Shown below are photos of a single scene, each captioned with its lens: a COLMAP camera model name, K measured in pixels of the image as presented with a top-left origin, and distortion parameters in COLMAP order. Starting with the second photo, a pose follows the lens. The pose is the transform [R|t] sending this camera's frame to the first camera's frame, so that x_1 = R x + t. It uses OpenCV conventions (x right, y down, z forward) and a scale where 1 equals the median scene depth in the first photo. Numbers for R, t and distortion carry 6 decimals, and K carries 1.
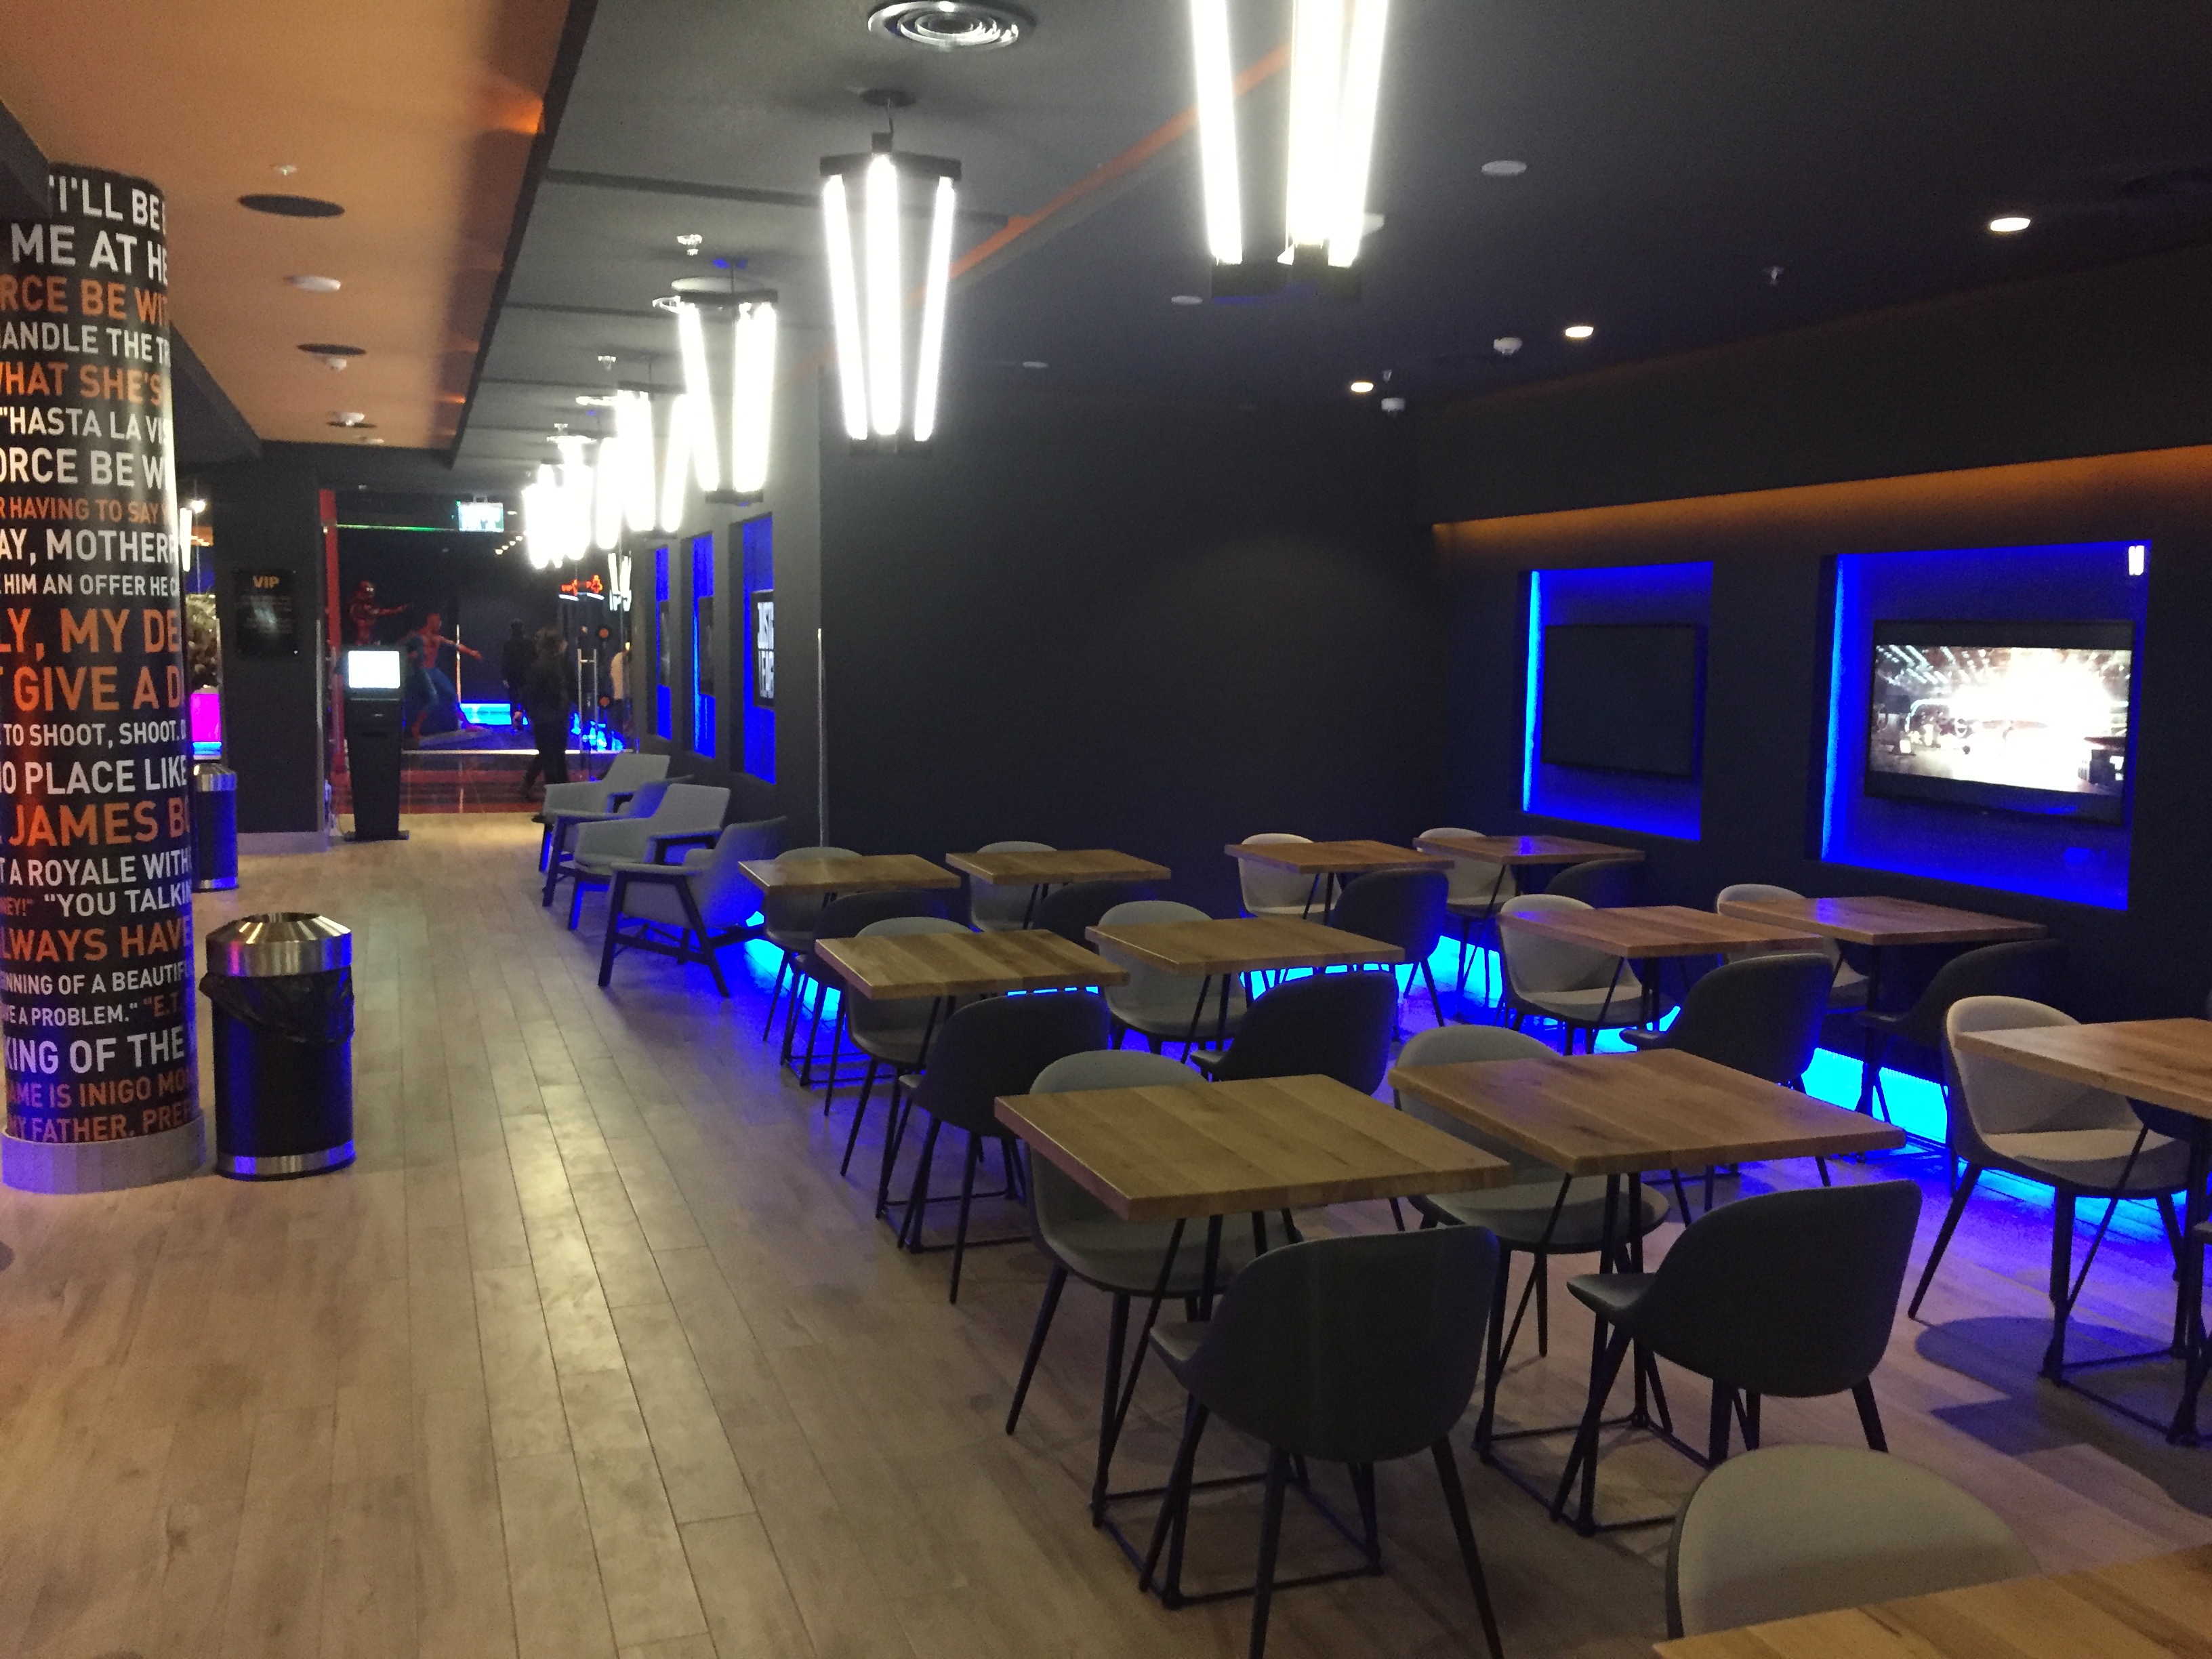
lens RADIAL K [[1893.9, 0, 1106.0], [0, 1893.9, 829.5], [0, 0, 1]] dist [0.068129, -0.078319]
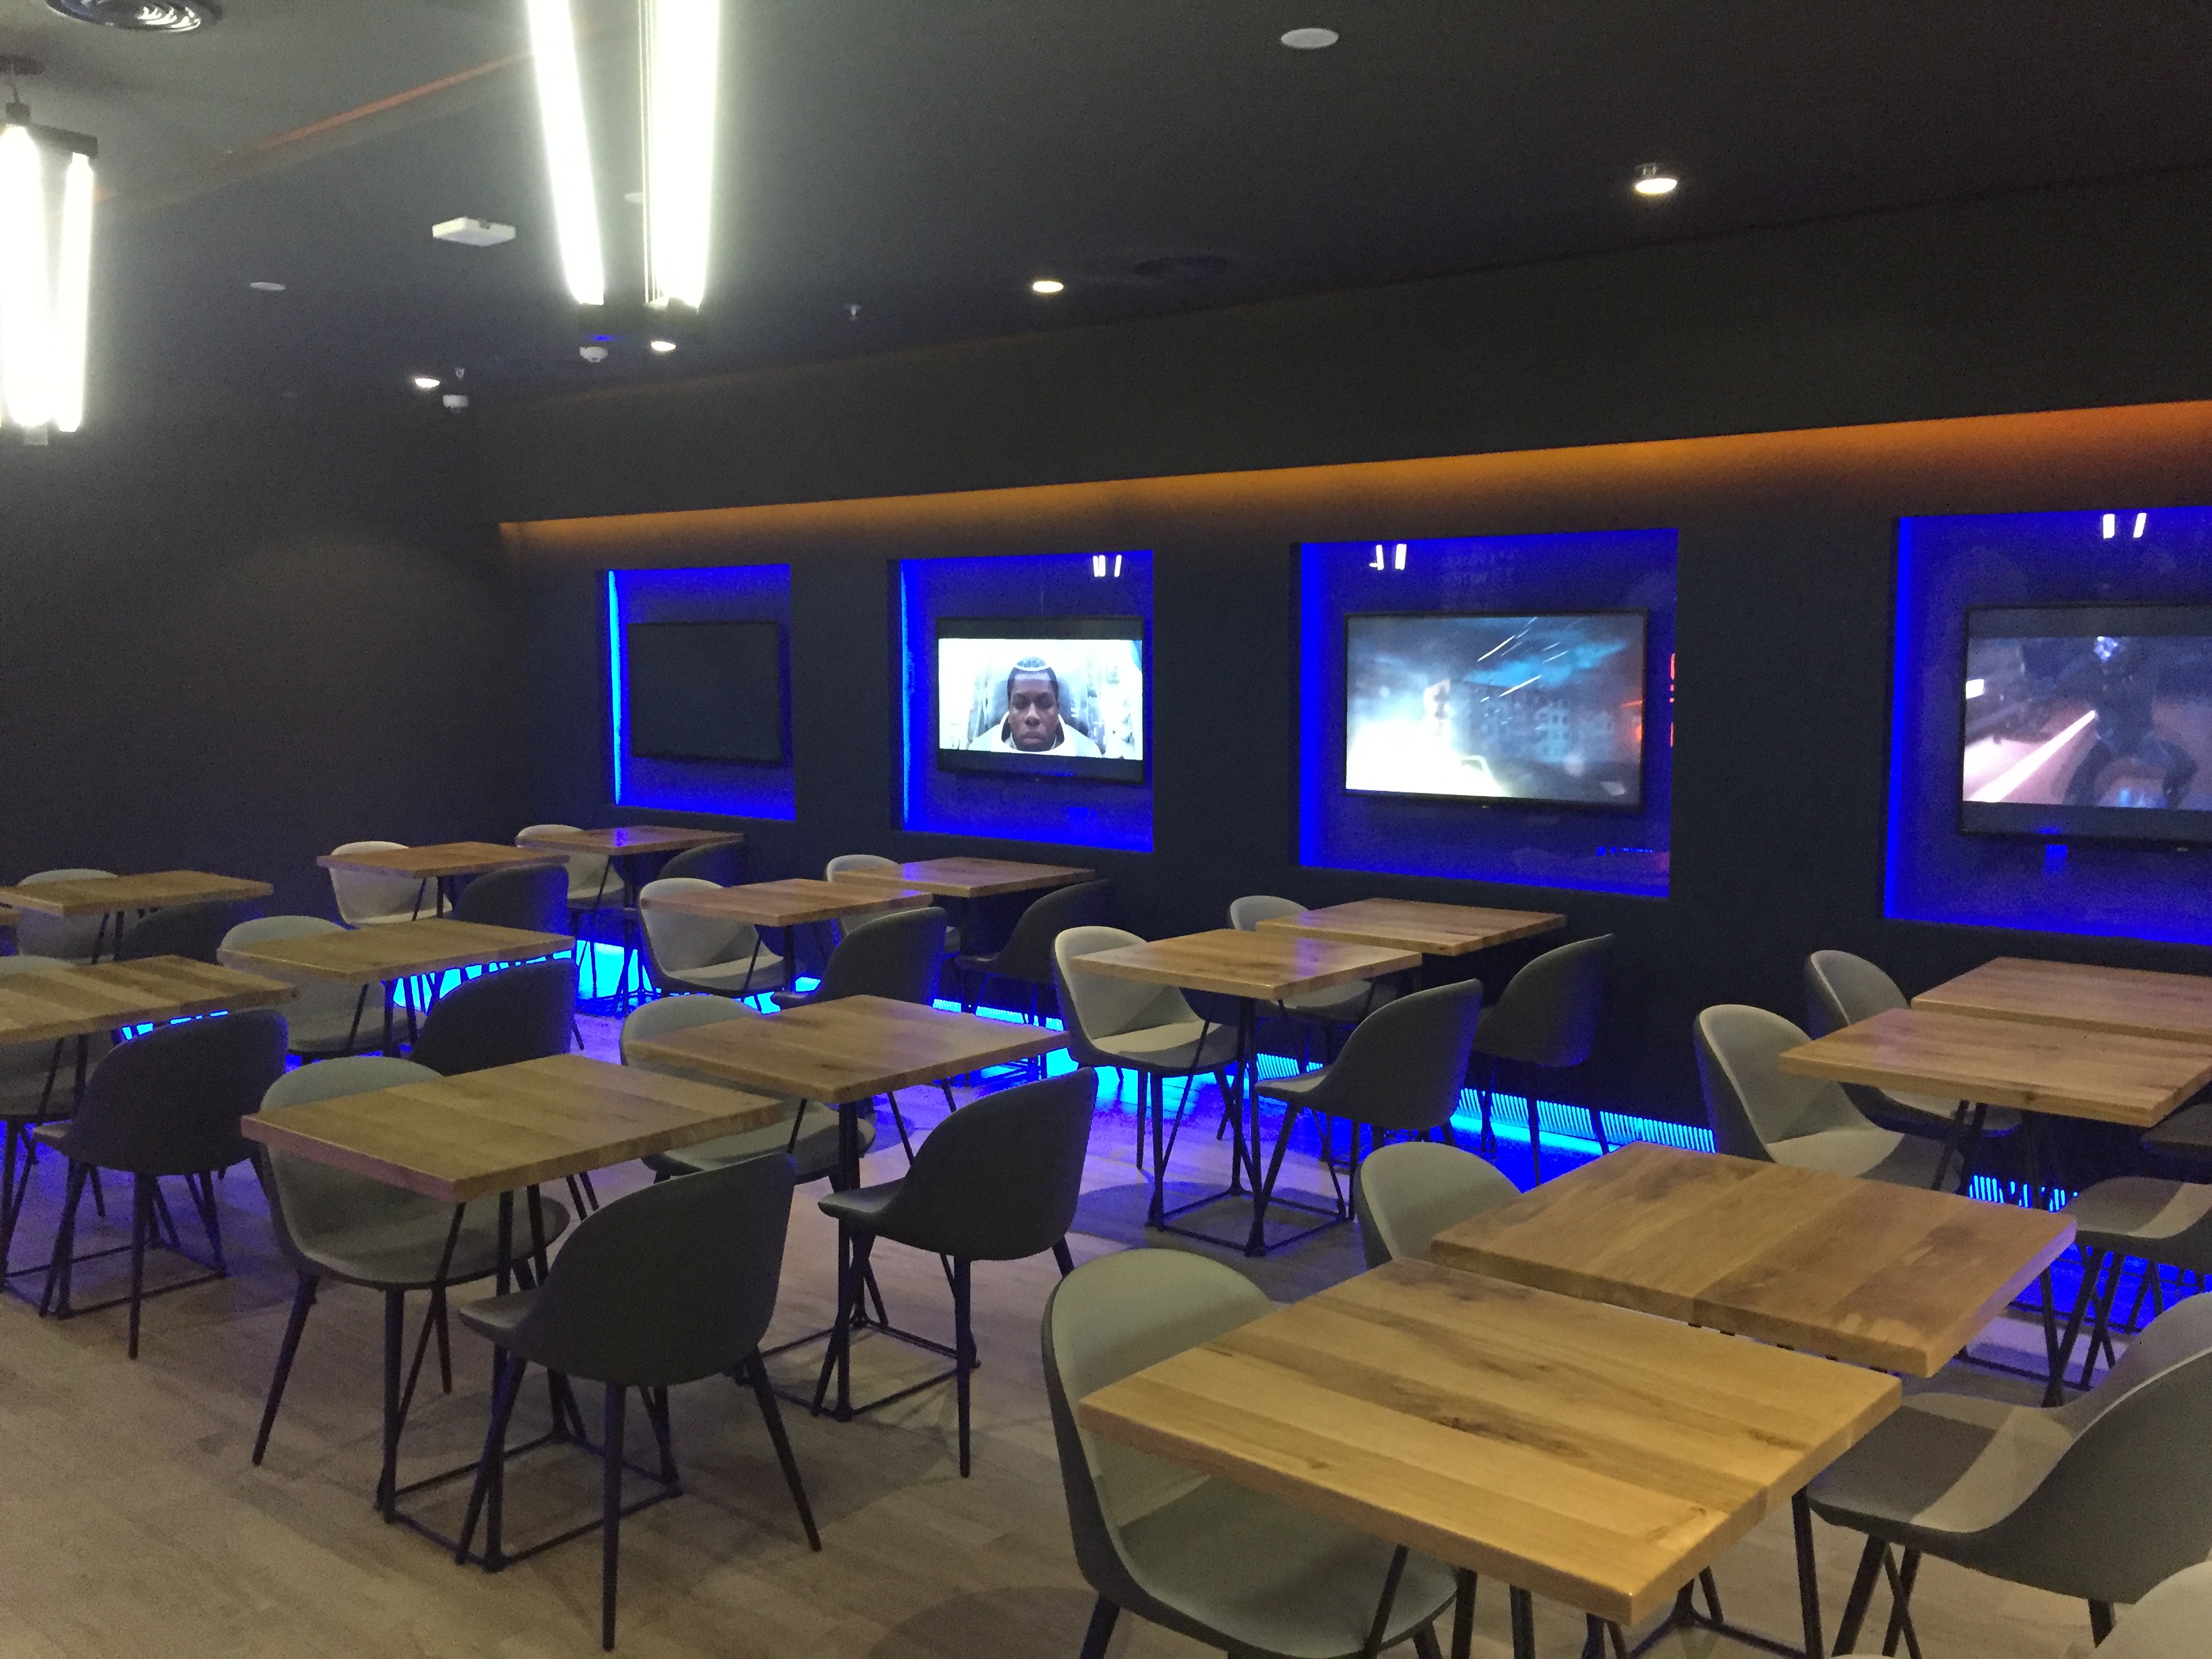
lens RADIAL K [[1860.9, 0, 1106.0], [0, 1860.9, 829.5], [0, 0, 1]] dist [0.089420, -0.083134]
pose [[0.874740, -0.065795, 0.480105, -0.093662], [0.064255, 0.997740, 0.019662, 0.003115], [-0.480314, 0.013650, 0.876991, -0.046595]]
